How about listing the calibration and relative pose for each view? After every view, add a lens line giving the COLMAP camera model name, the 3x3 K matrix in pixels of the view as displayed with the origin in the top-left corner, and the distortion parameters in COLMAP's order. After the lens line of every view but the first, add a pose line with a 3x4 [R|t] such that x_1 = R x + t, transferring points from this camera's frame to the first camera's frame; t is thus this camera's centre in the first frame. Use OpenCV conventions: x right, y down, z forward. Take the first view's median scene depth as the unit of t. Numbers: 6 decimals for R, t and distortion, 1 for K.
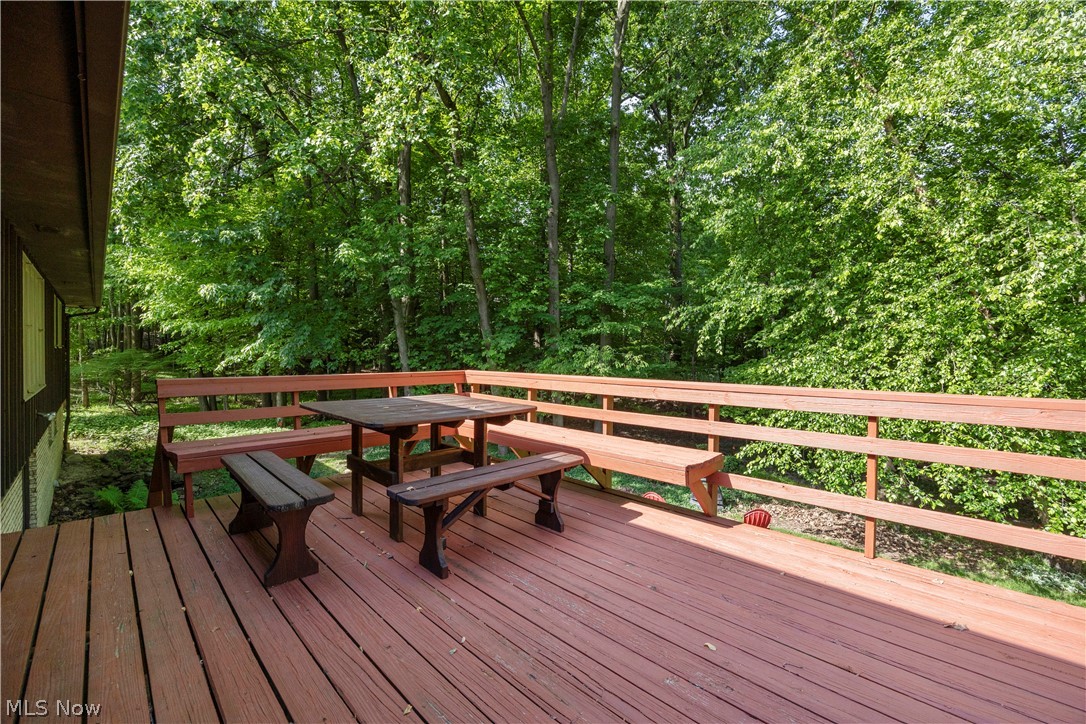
lens RADIAL K [[454.5, 0, 543.7], [0, 454.5, 359.0], [0, 0, 1]] dist [-0.010277, 0.000429]
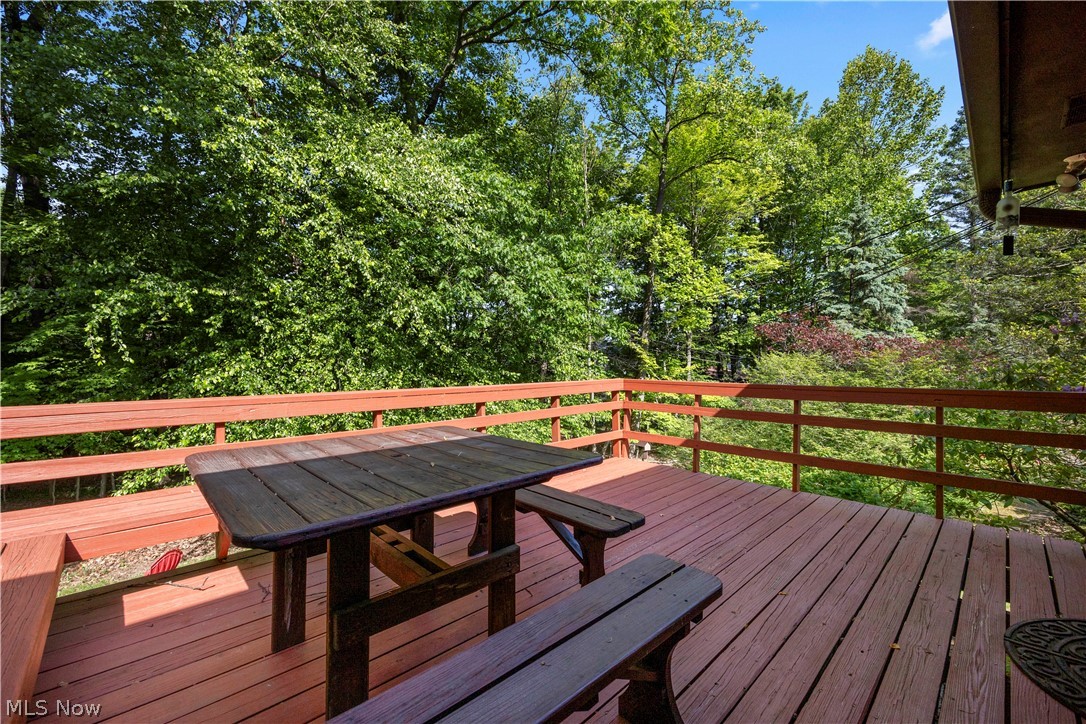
lens RADIAL K [[435.8, 0, 543.0], [0, 435.8, 362.0], [0, 0, 1]] dist [0.009190, -0.000125]
pose [[0.012538, 0.001148, 0.999921, -0.312398], [0.010127, 0.999948, -0.001275, -0.002854], [-0.999870, 0.010142, 0.012526, 0.310303]]
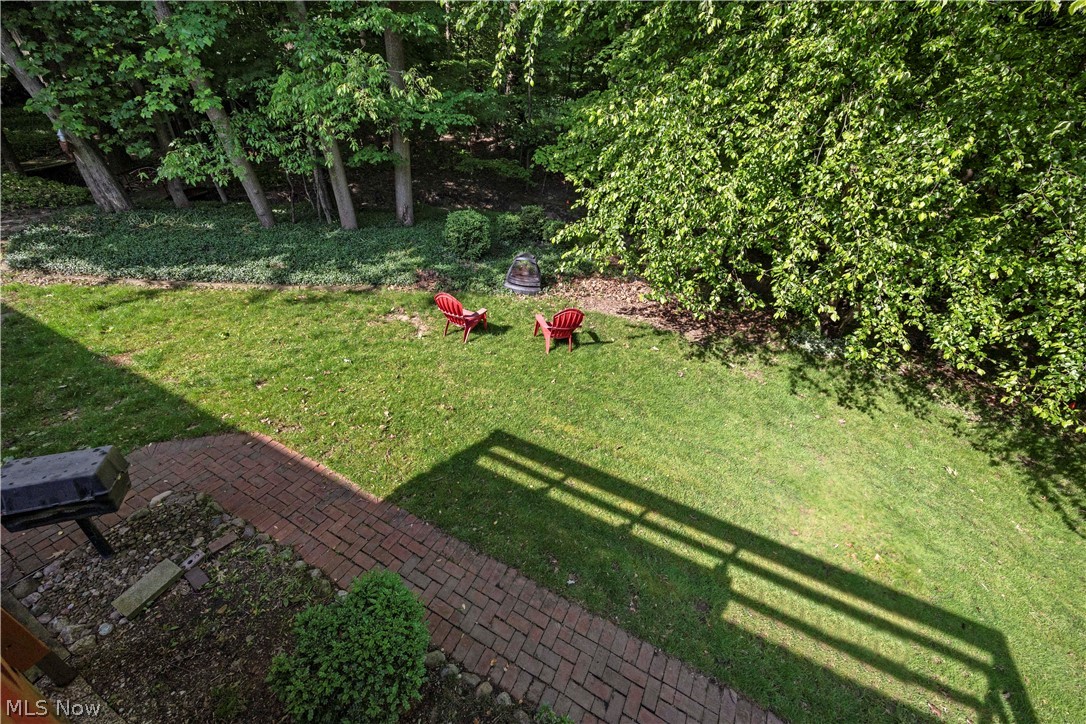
lens RADIAL K [[435.8, 0, 543.0], [0, 435.8, 362.0], [0, 0, 1]] dist [0.009190, -0.000125]
pose [[0.951198, -0.126341, 0.281534, 0.190658], [-0.047692, 0.841193, 0.538628, -0.013974], [-0.304875, -0.525769, 0.794115, 0.333047]]
